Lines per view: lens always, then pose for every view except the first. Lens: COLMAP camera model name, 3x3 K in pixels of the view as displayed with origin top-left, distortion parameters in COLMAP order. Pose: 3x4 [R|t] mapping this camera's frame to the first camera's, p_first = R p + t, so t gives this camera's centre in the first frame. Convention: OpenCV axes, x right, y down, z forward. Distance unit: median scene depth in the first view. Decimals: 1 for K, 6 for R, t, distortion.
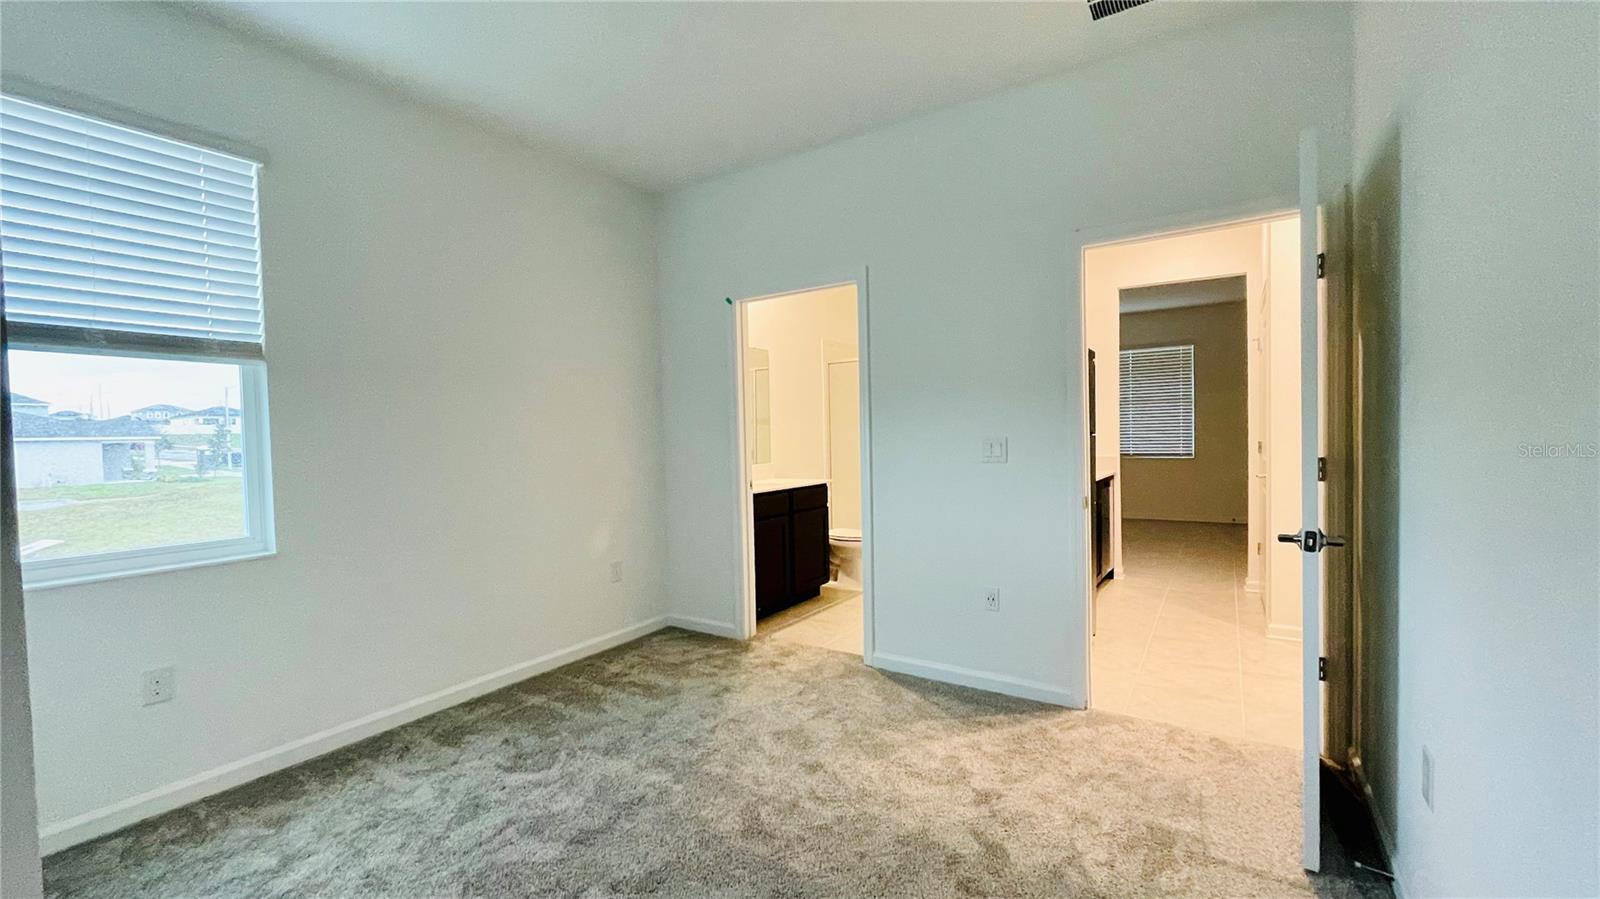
lens RADIAL K [[649.5, 0, 792.9], [0, 649.5, 445.3], [0, 0, 1]] dist [-0.004720, 0.002977]
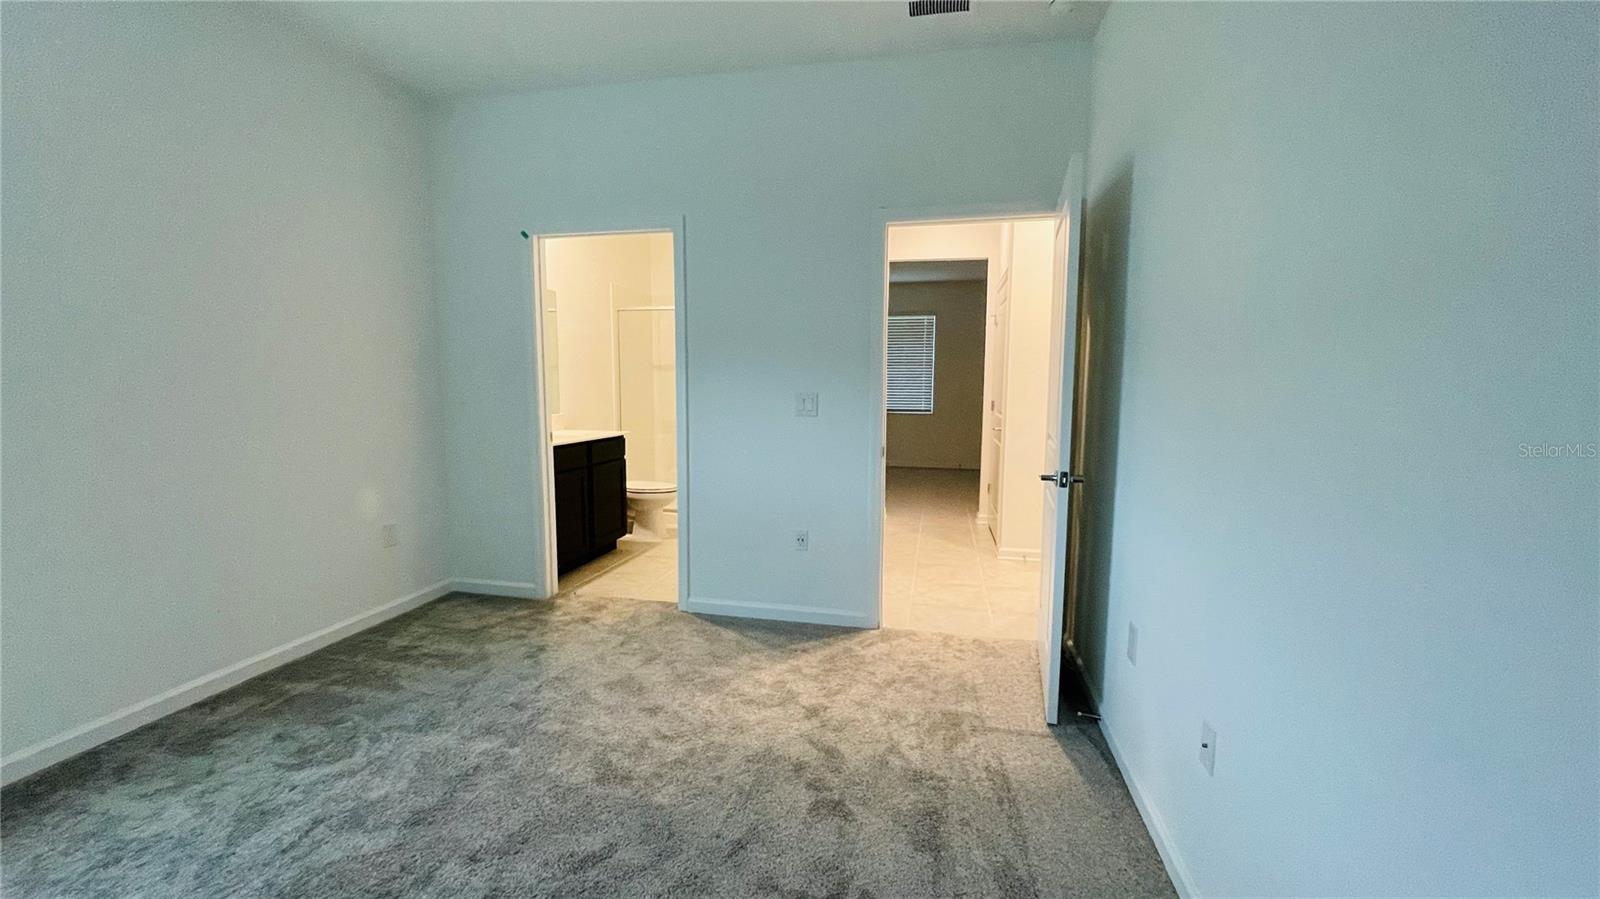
lens RADIAL K [[649.5, 0, 794.0], [0, 649.5, 449.9], [0, 0, 1]] dist [-0.004720, 0.002977]
pose [[0.933157, -0.008361, 0.359373, -0.112137], [-0.020371, 0.996893, 0.076089, 0.001637], [-0.358893, -0.078324, 0.930087, -0.004528]]
